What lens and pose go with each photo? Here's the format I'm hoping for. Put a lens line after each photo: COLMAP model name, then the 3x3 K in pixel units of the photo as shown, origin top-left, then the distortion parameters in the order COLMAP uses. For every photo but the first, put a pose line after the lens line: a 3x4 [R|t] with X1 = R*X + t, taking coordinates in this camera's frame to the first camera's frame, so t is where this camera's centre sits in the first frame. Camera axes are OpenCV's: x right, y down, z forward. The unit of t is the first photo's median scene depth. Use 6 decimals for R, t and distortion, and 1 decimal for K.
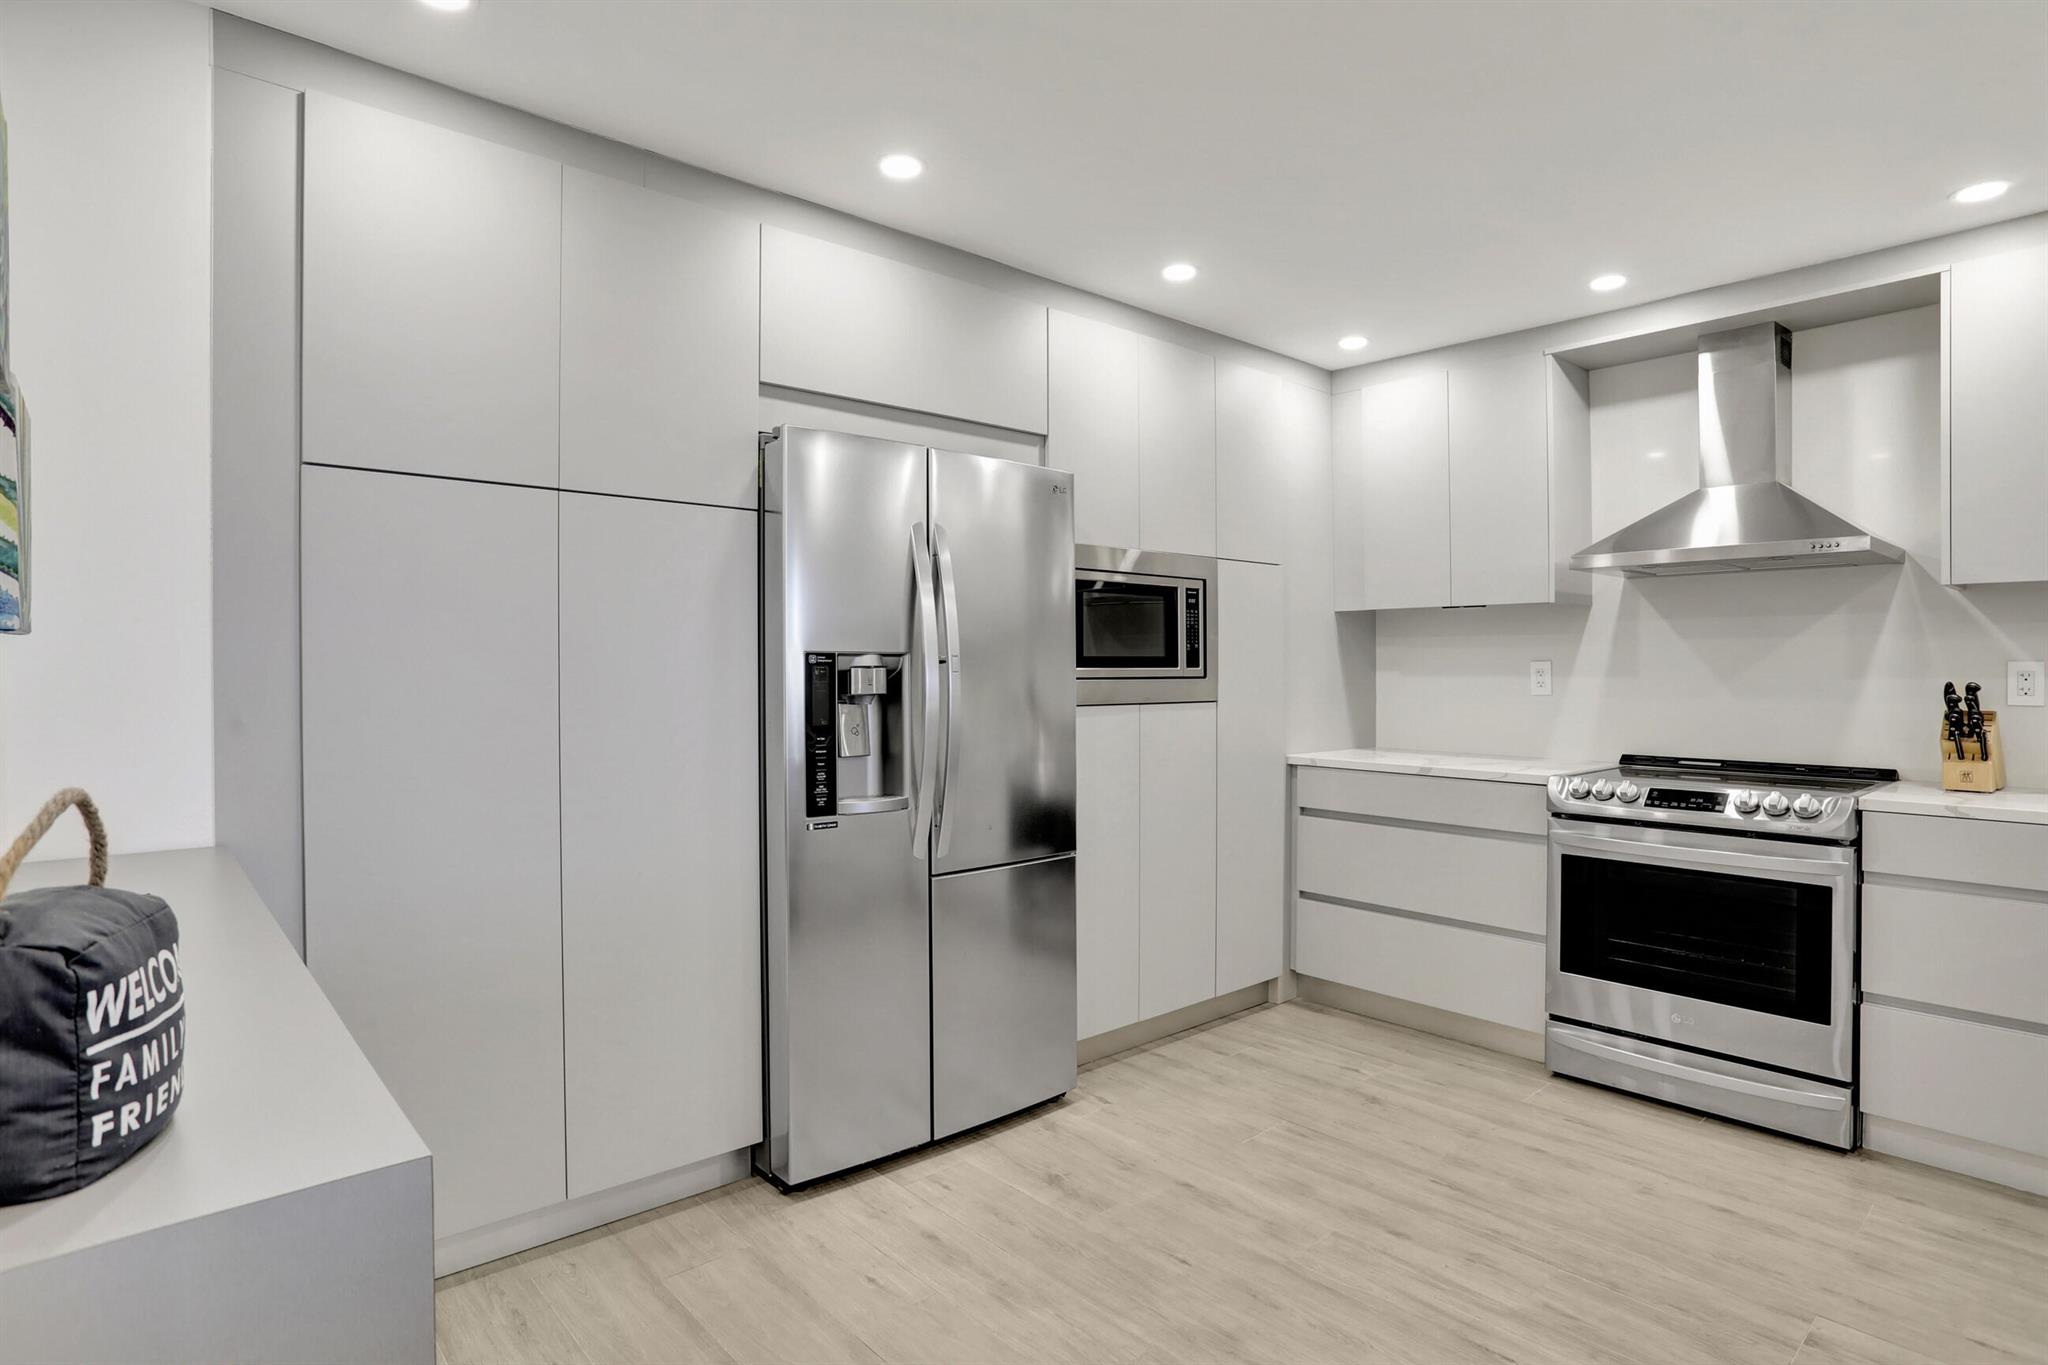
lens RADIAL K [[1059.6, 0, 1038.7], [0, 1059.6, 684.7], [0, 0, 1]] dist [-0.000412, 0.000121]
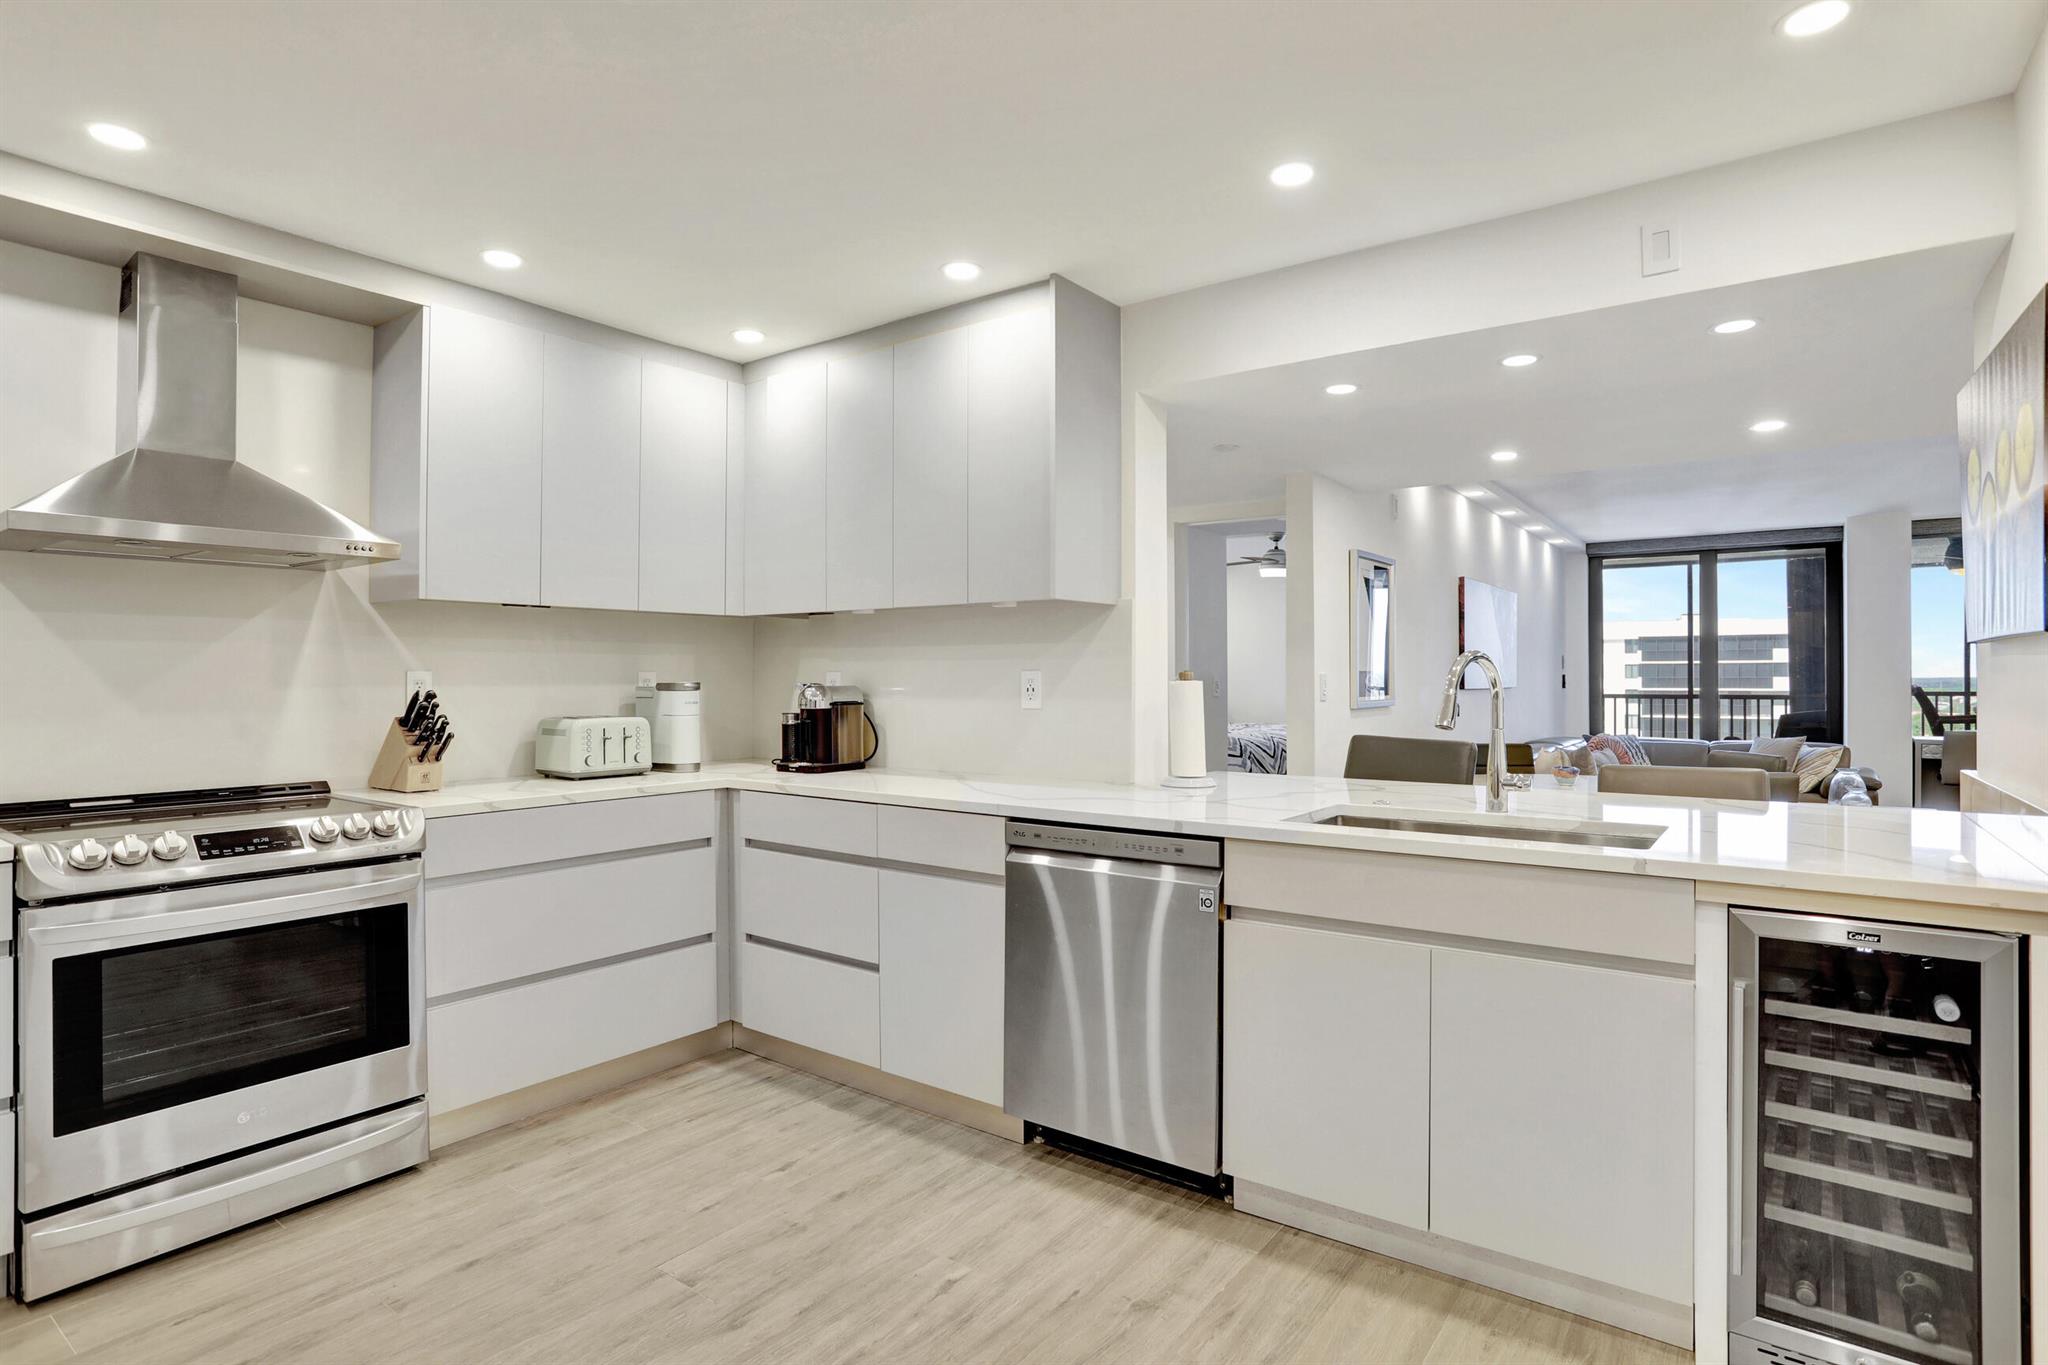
lens RADIAL K [[1059.6, 0, 1024.4], [0, 1059.6, 675.5], [0, 0, 1]] dist [-0.000412, 0.000121]
pose [[-0.178267, -0.002288, 0.983980, -0.301175], [0.014351, 0.999885, 0.004924, -0.014299], [-0.983878, 0.014999, -0.178213, 0.586091]]
